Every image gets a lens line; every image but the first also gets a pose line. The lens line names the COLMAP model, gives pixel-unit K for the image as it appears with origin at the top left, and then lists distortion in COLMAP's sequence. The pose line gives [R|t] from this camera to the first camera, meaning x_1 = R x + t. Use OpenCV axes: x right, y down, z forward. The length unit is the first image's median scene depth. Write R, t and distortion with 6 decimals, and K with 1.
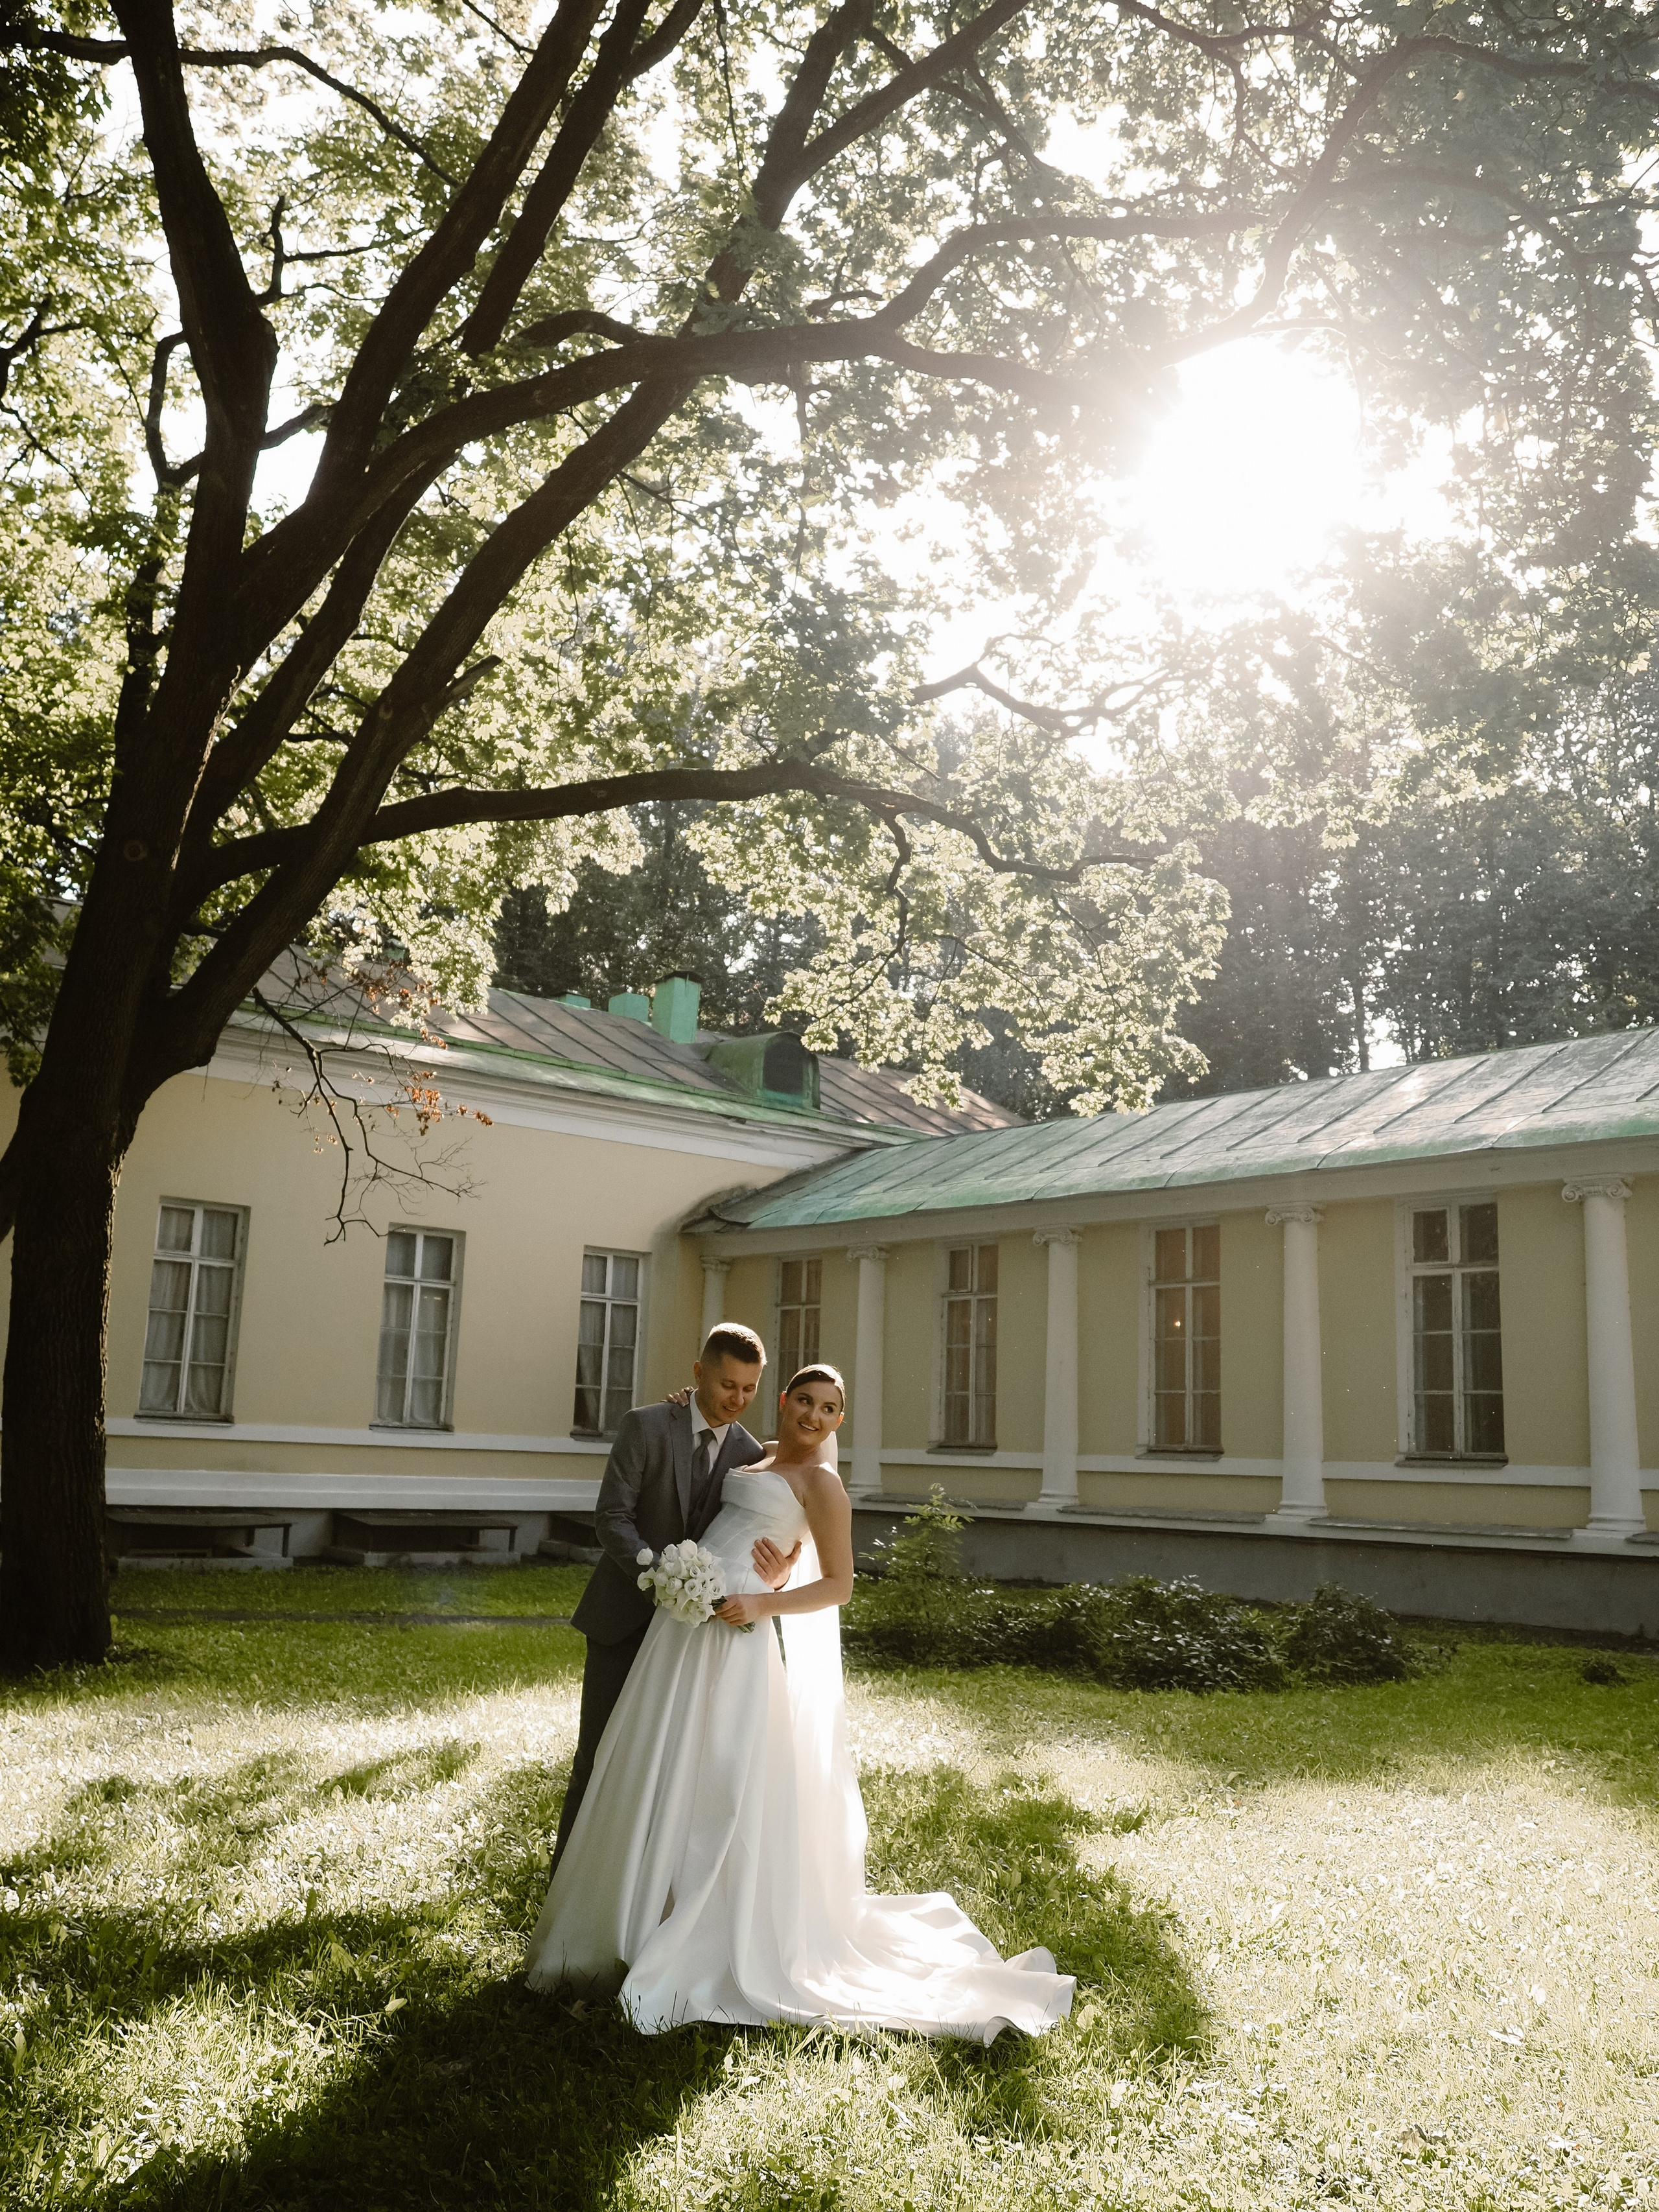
lens RADIAL K [[1953.9, 0, 839.4], [0, 1953.9, 1076.8], [0, 0, 1]] dist [0.002867, -0.015871]
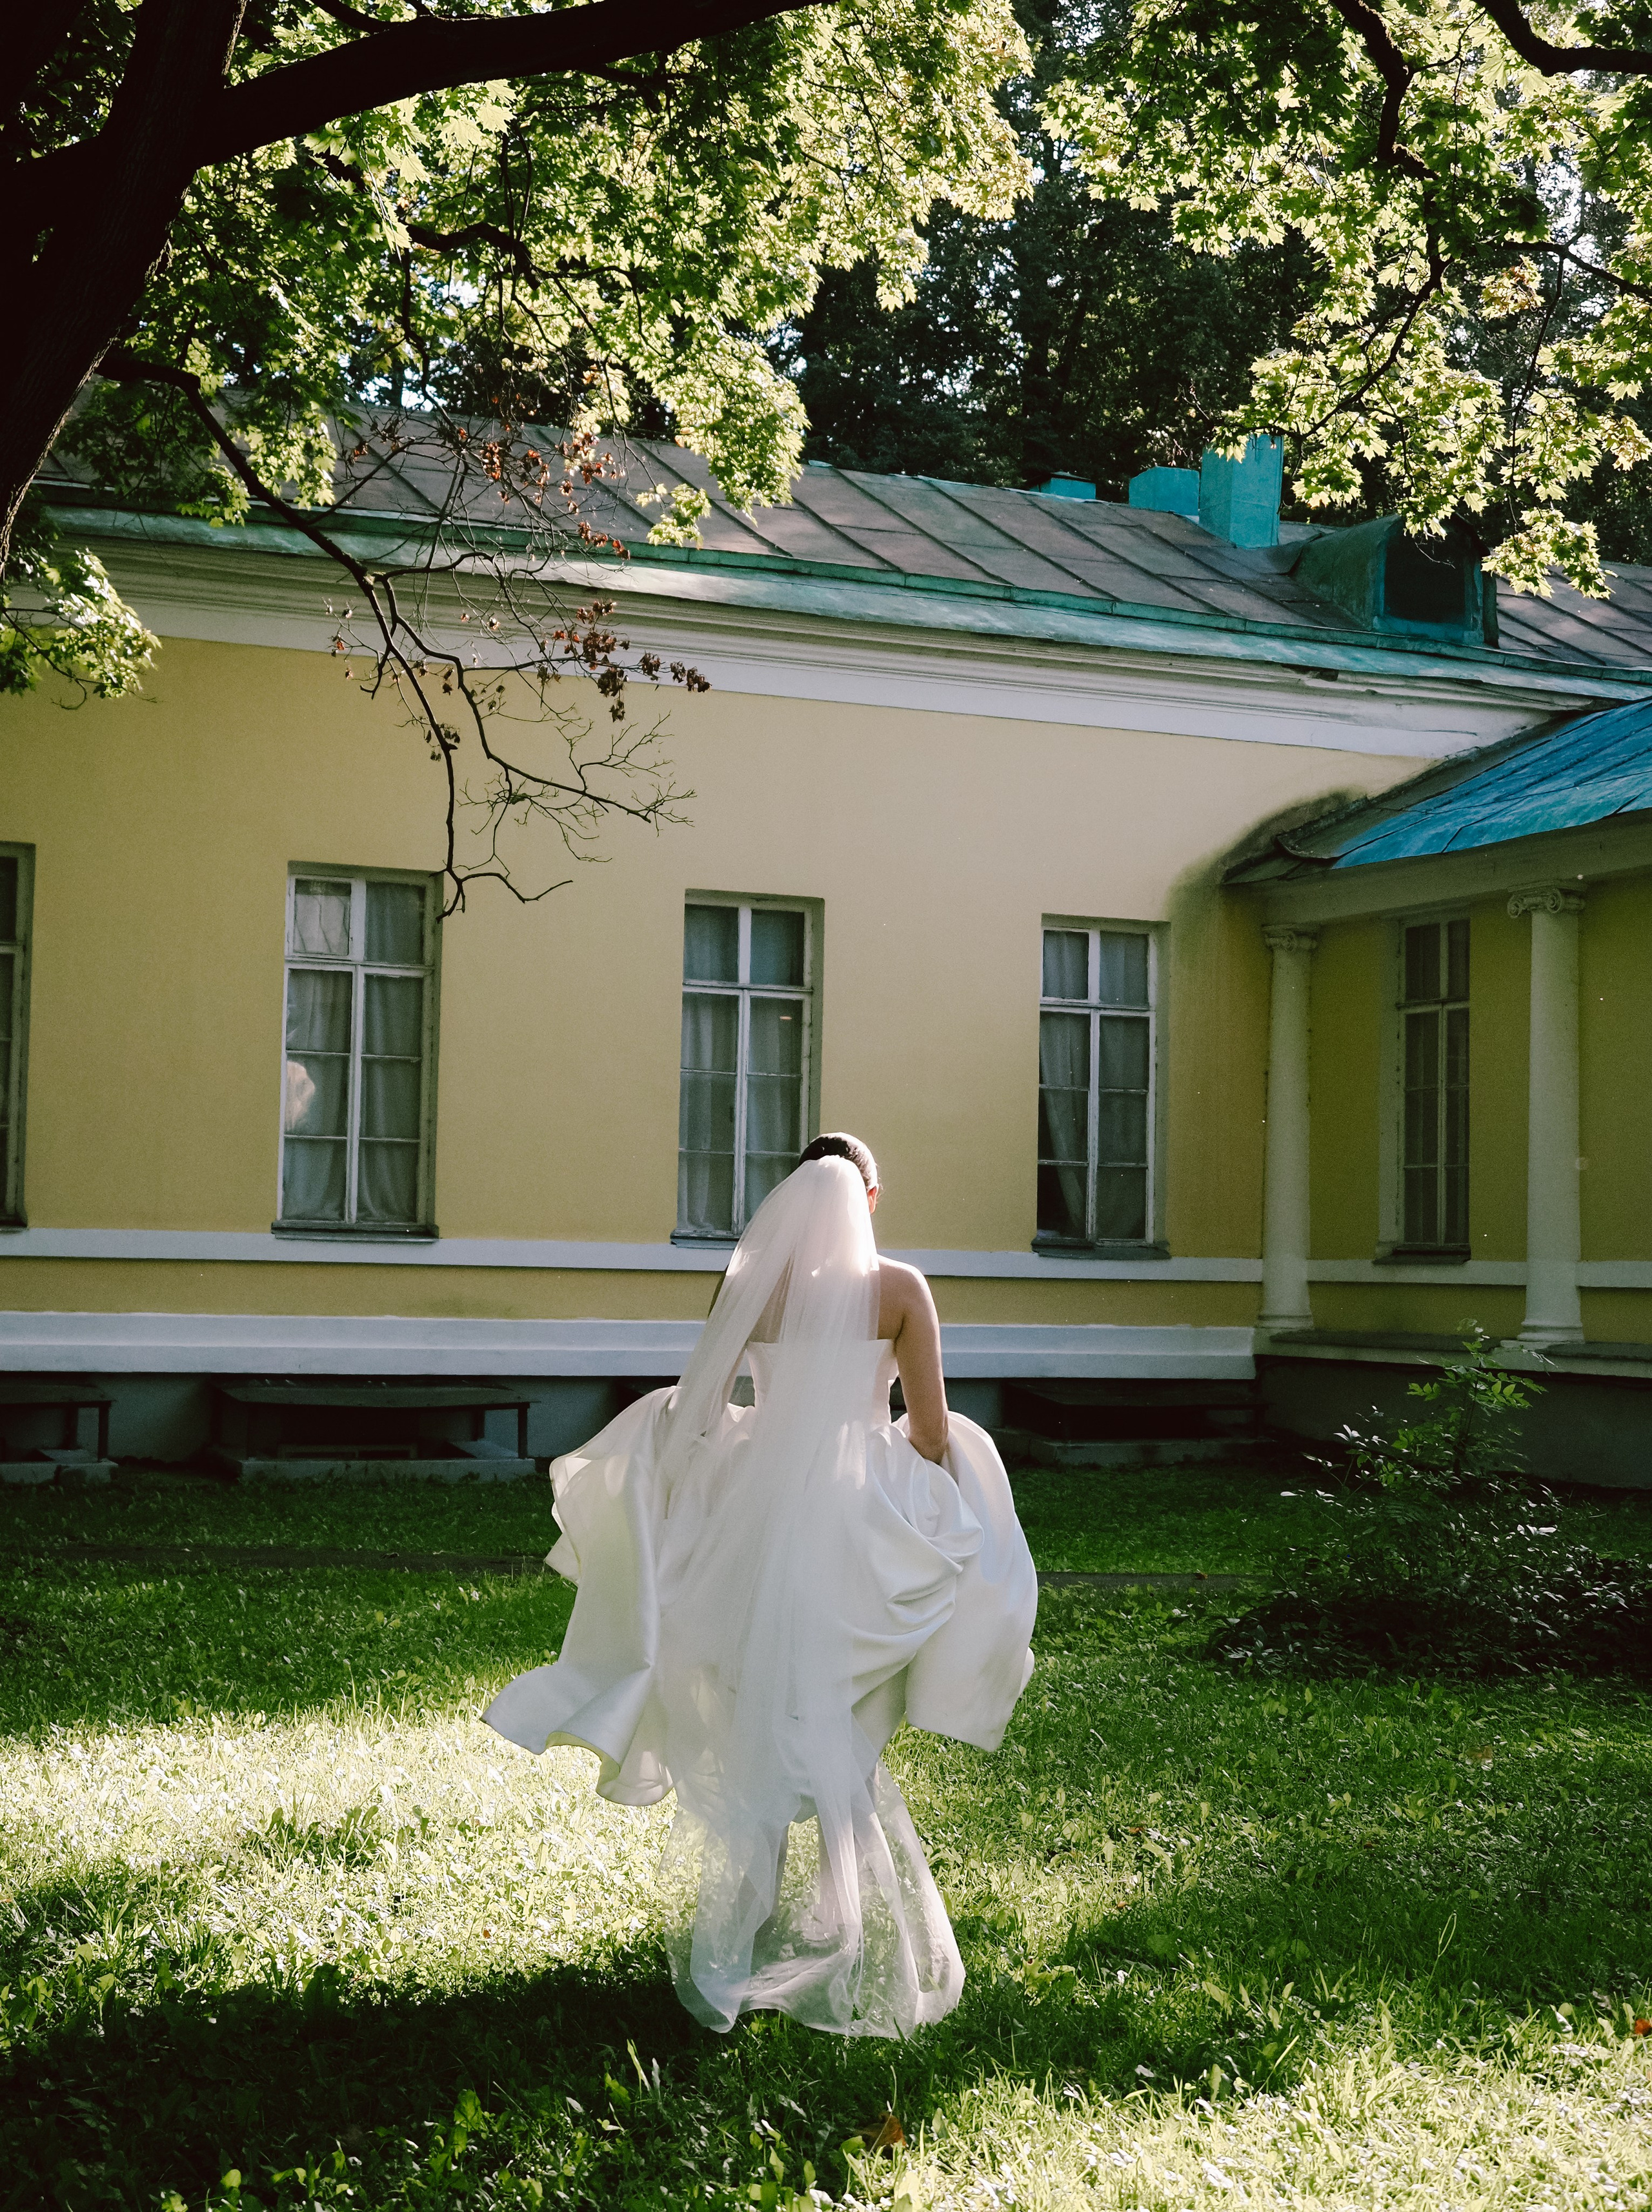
lens RADIAL K [[3245.2, 0, 755.0], [0, 3245.2, 1060.3], [0, 0, 1]] dist [-0.016967, 0.015668]
pose [[0.953589, -0.035942, -0.298958, 0.099381], [0.072032, 0.991252, 0.110590, 0.027227], [0.292369, -0.126992, 0.947836, 0.125017]]
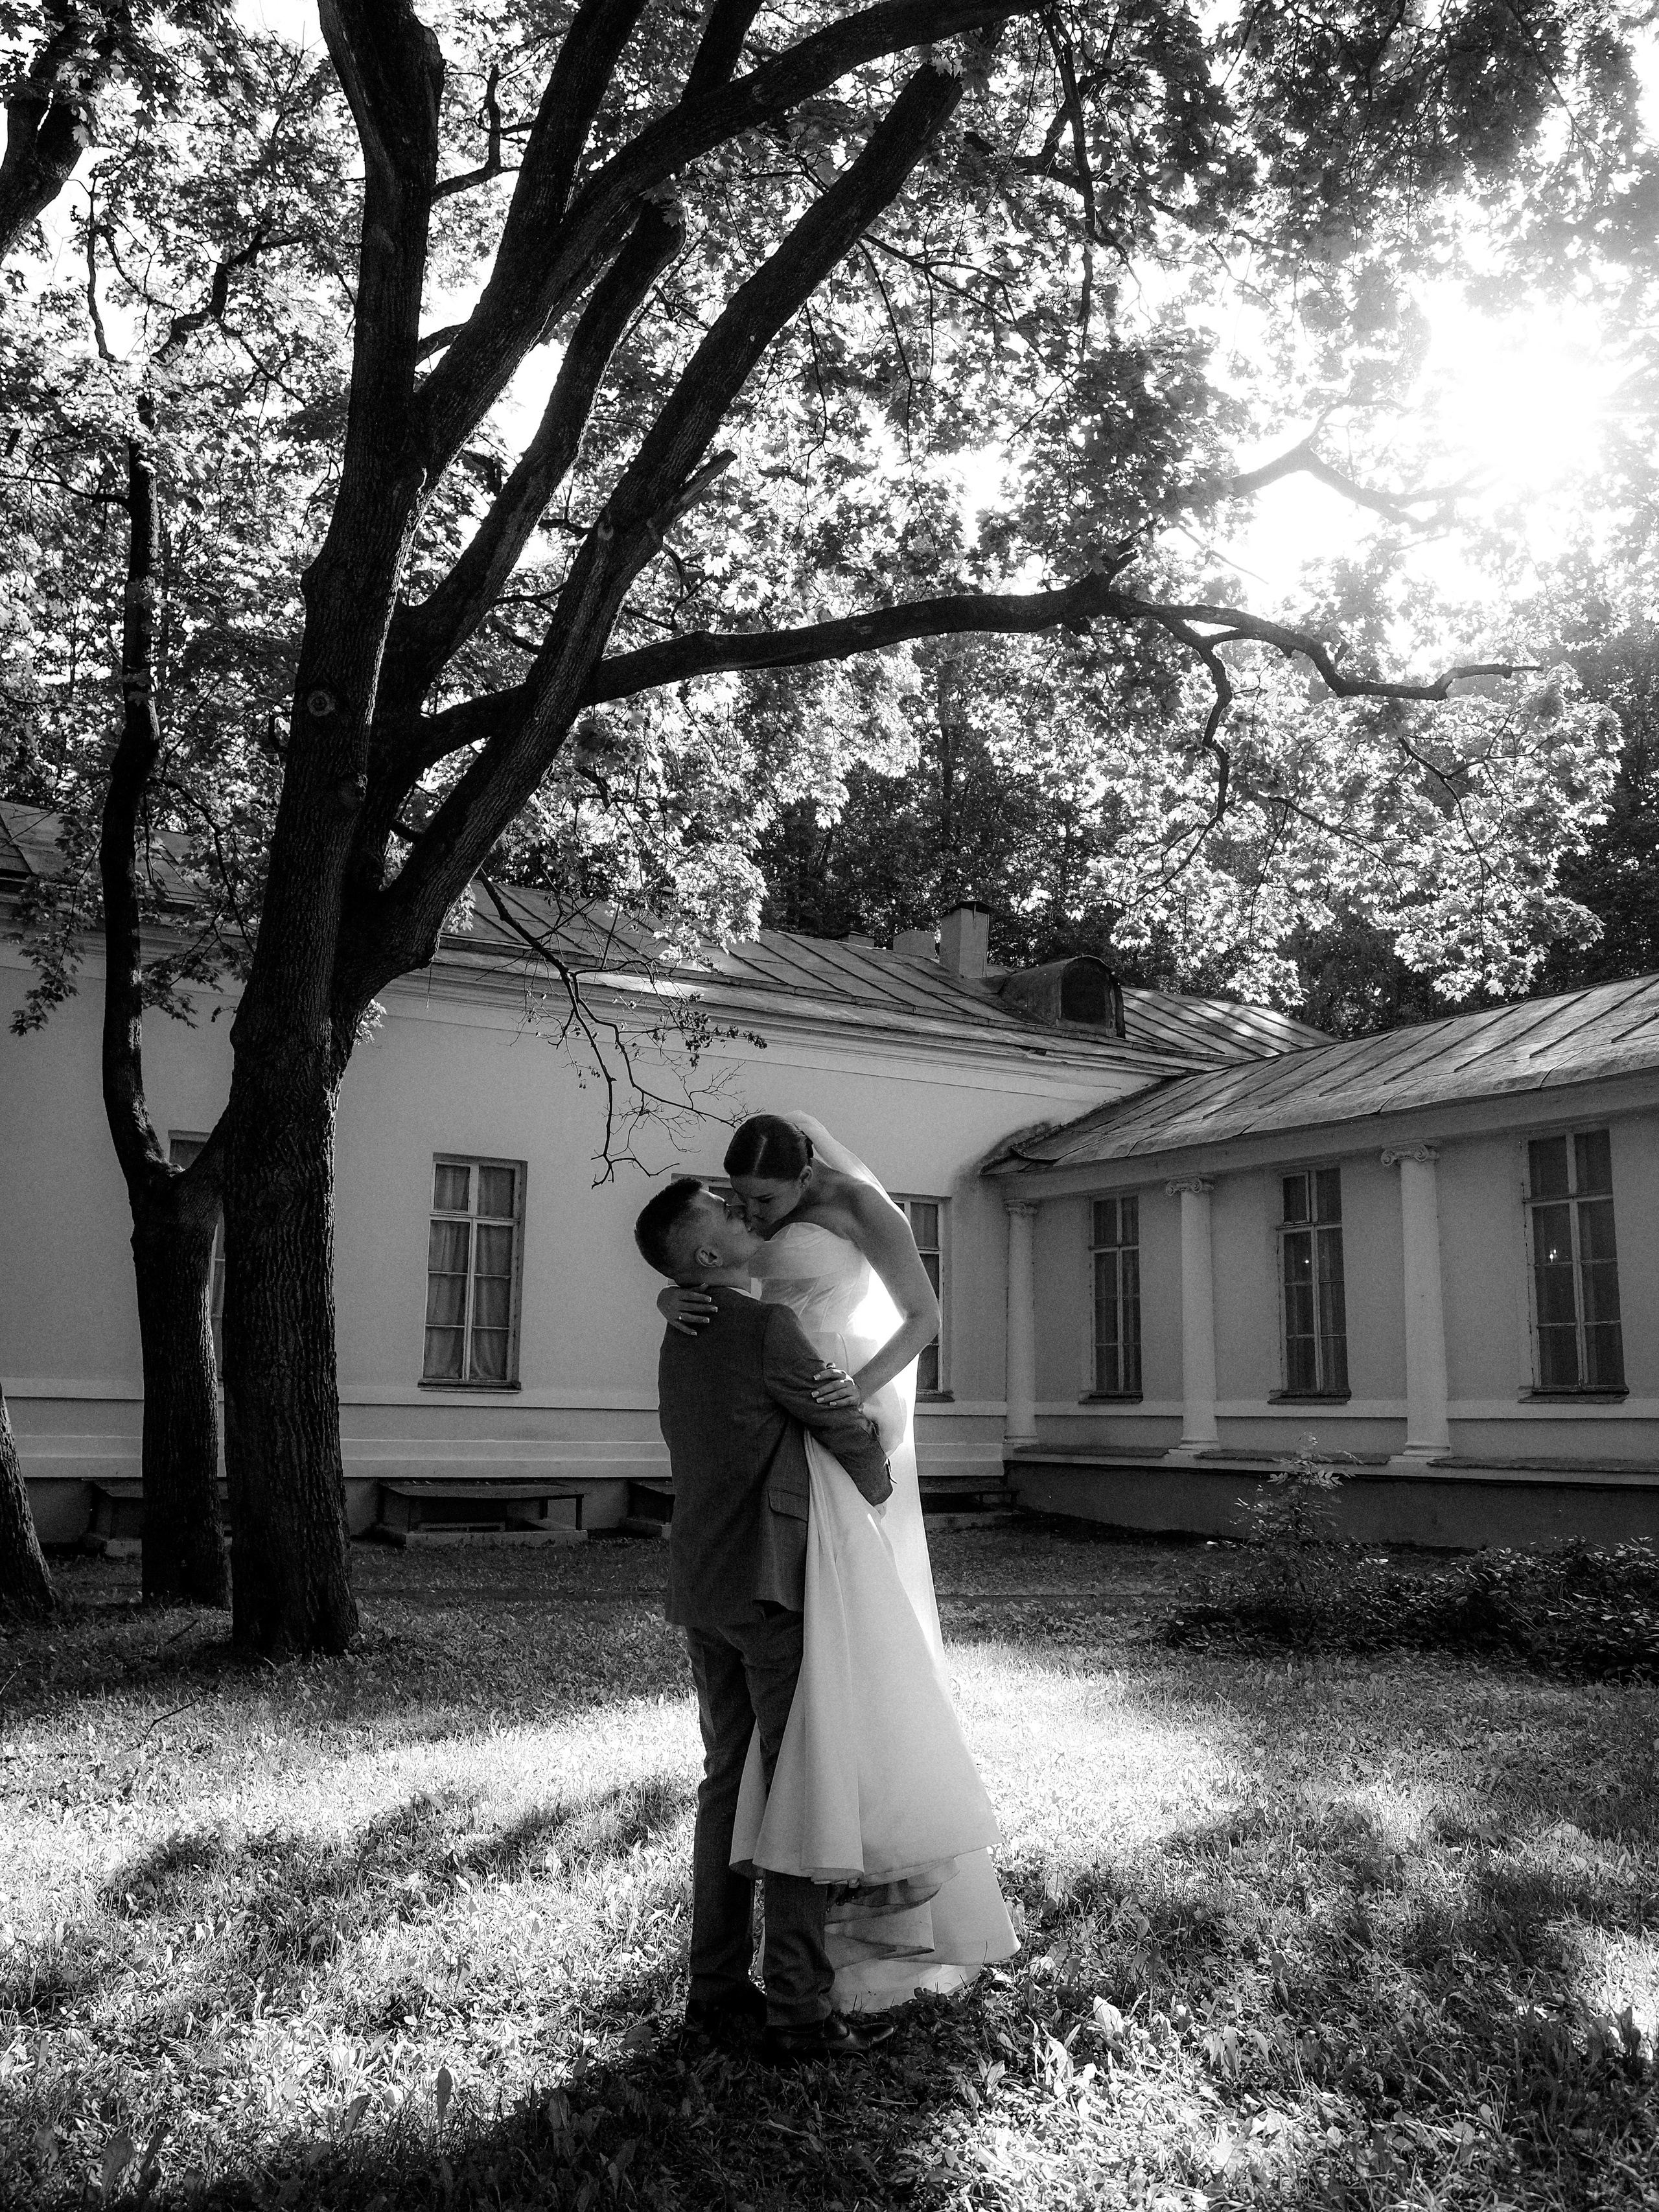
lens RADIAL K [[1953.9, 0, 839.4], [0, 1953.9, 1076.8], [0, 0, 1]] dist [0.002867, -0.015871]
pose [[0.987671, -0.049624, -0.148469, -0.011997], [0.052121, 0.998557, 0.012969, 0.027243], [0.147611, -0.020548, 0.988832, 0.113702]]
